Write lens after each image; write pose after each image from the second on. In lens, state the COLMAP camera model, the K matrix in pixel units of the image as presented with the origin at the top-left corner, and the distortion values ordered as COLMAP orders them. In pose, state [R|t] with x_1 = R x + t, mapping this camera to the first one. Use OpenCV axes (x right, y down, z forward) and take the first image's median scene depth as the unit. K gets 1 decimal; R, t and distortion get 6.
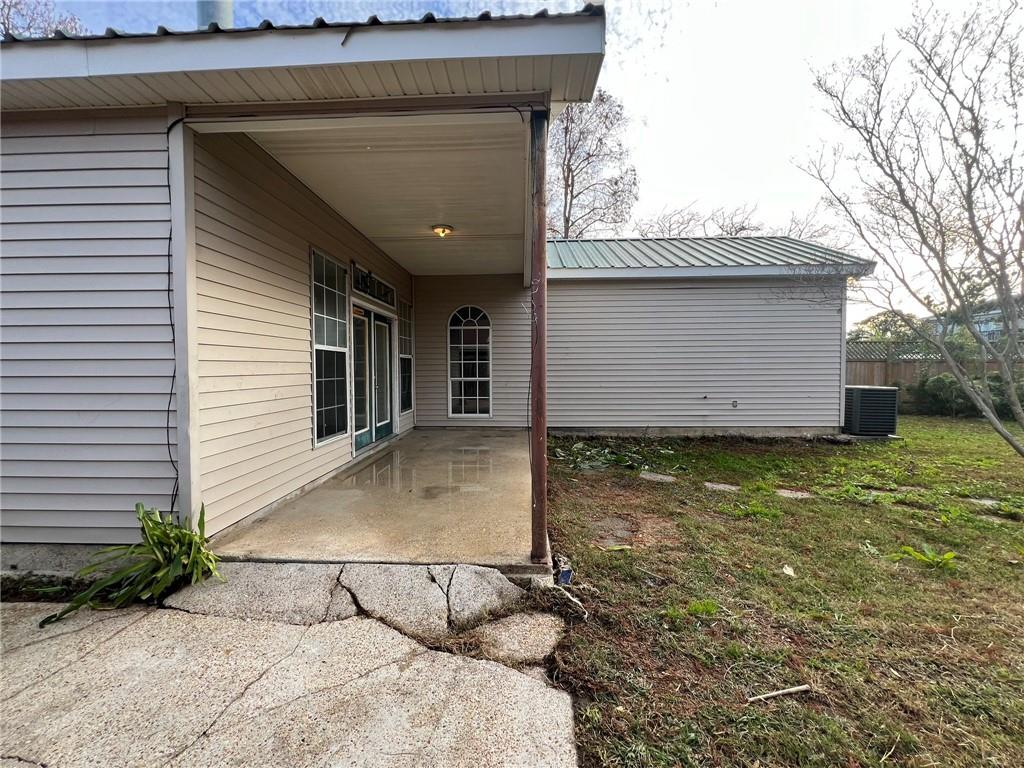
lens RADIAL K [[410.0, 0, 508.0], [0, 410.0, 379.9], [0, 0, 1]] dist [-0.001936, 0.000513]
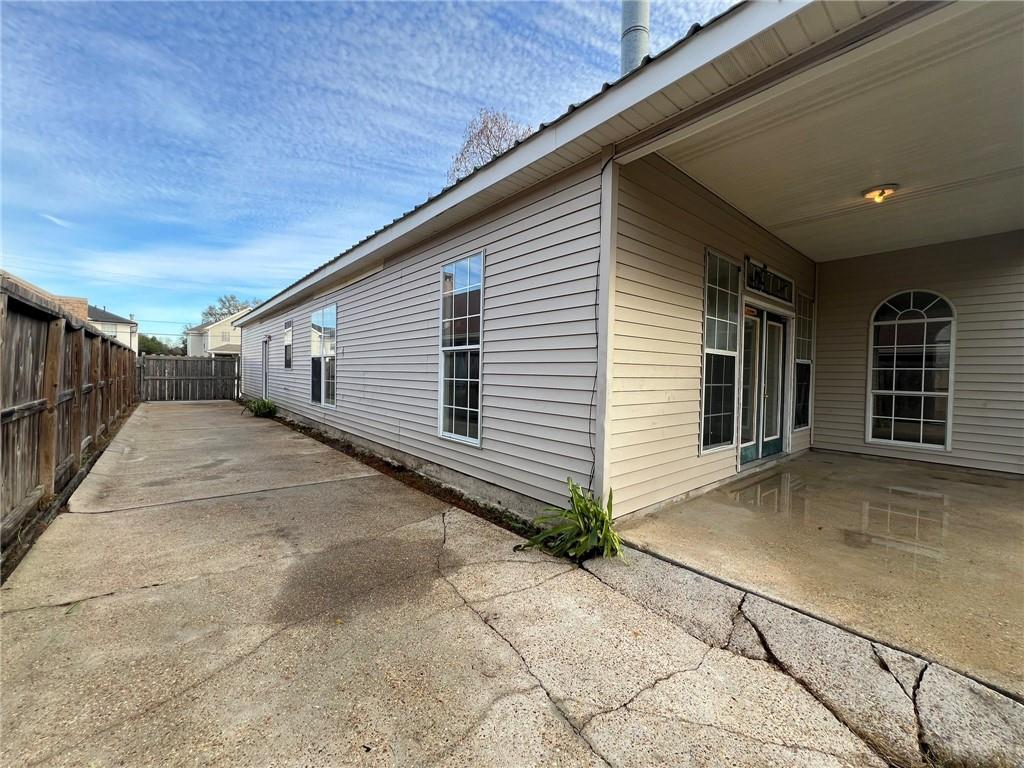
lens RADIAL K [[410.0, 0, 511.6], [0, 410.0, 379.4], [0, 0, 1]] dist [-0.001936, 0.000513]
pose [[0.677884, 0.029646, -0.734571, -0.105548], [-0.042863, 0.999081, 0.000766, 0.009267], [0.733918, 0.030966, 0.678531, 0.011771]]
